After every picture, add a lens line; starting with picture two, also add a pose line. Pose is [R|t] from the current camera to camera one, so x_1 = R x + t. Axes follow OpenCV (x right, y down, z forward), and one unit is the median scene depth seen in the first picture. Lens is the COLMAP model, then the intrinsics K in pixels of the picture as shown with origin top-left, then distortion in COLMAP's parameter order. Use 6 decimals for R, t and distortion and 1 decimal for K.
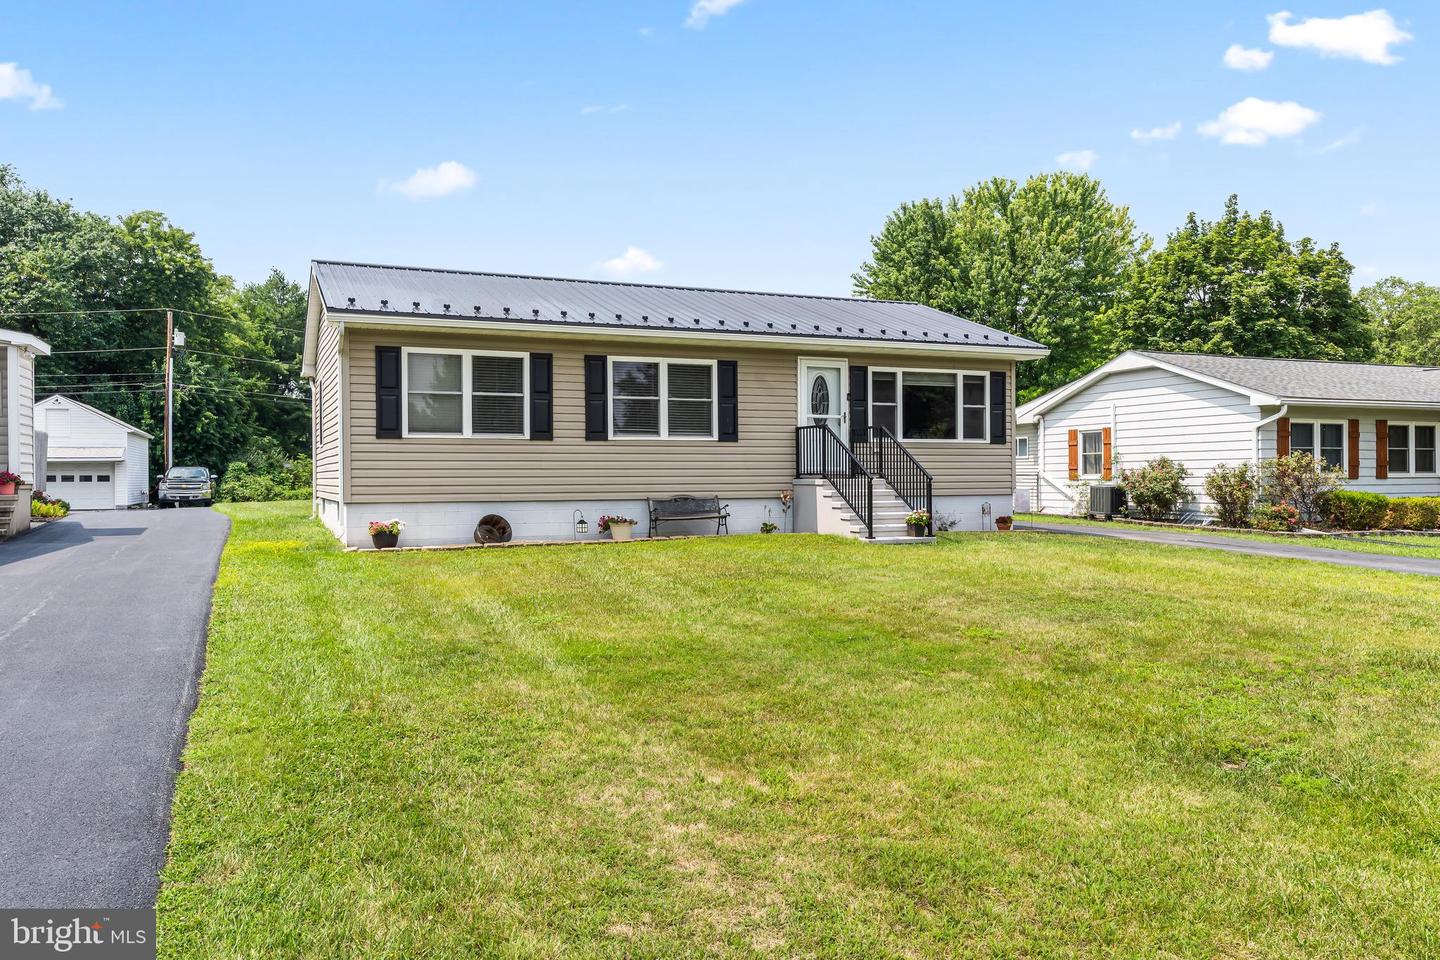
lens RADIAL K [[1086.4, 0, 722.4], [0, 1086.4, 477.1], [0, 0, 1]] dist [-0.006630, -0.001305]
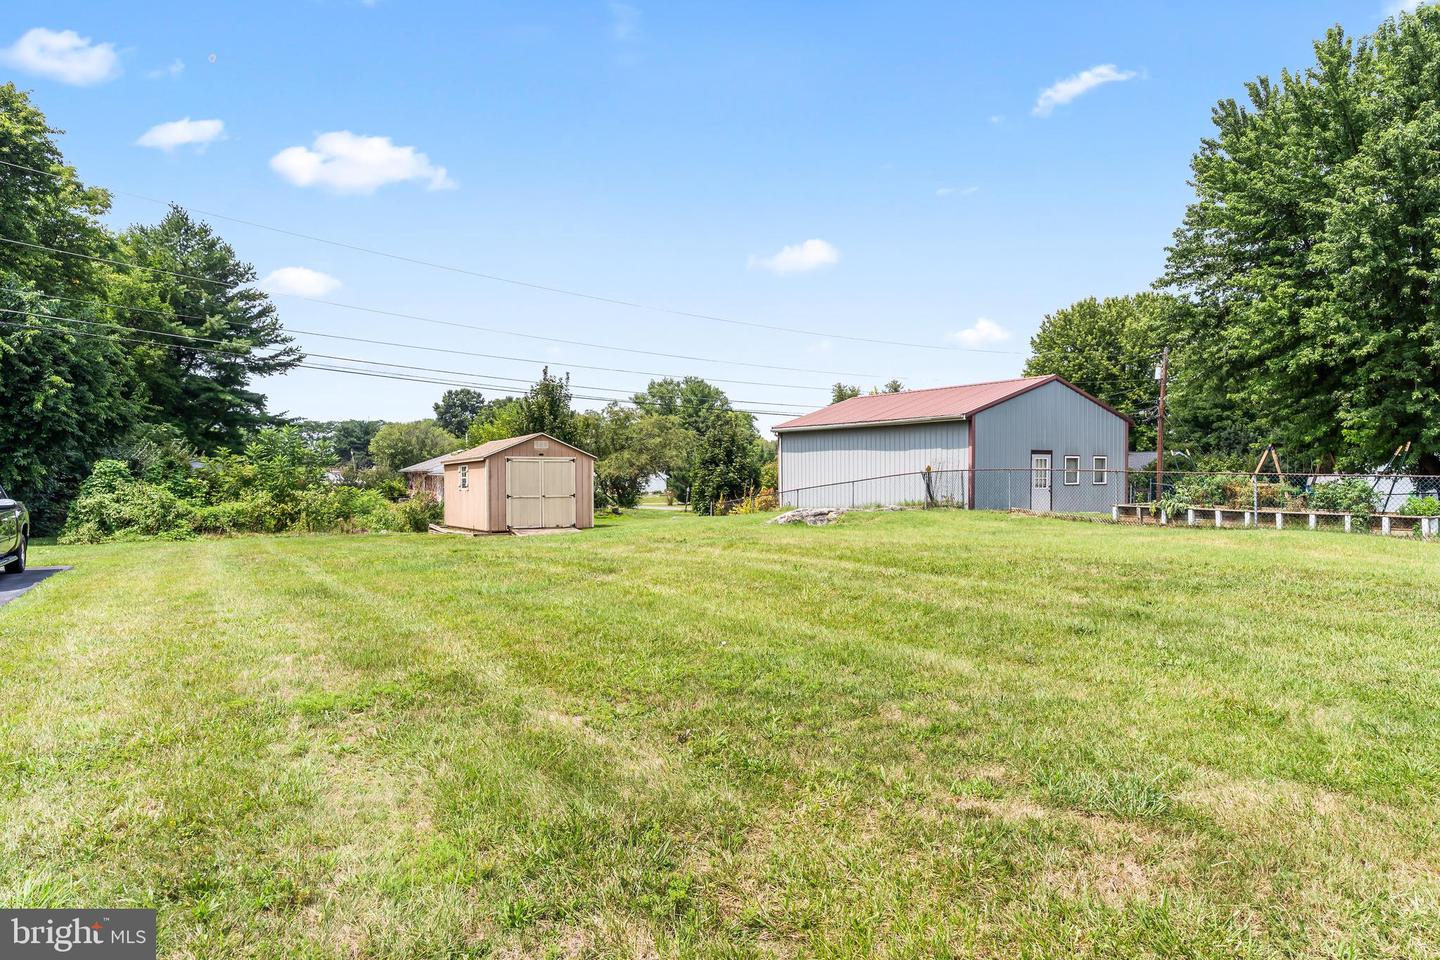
lens RADIAL K [[923.9, 0, 718.3], [0, 923.9, 481.7], [0, 0, 1]] dist [0.004323, 0.001142]
pose [[0.990314, 0.000645, 0.138844, -0.177786], [-0.002144, 0.999941, 0.010647, -0.007829], [-0.138829, -0.010842, 0.990257, 0.429673]]
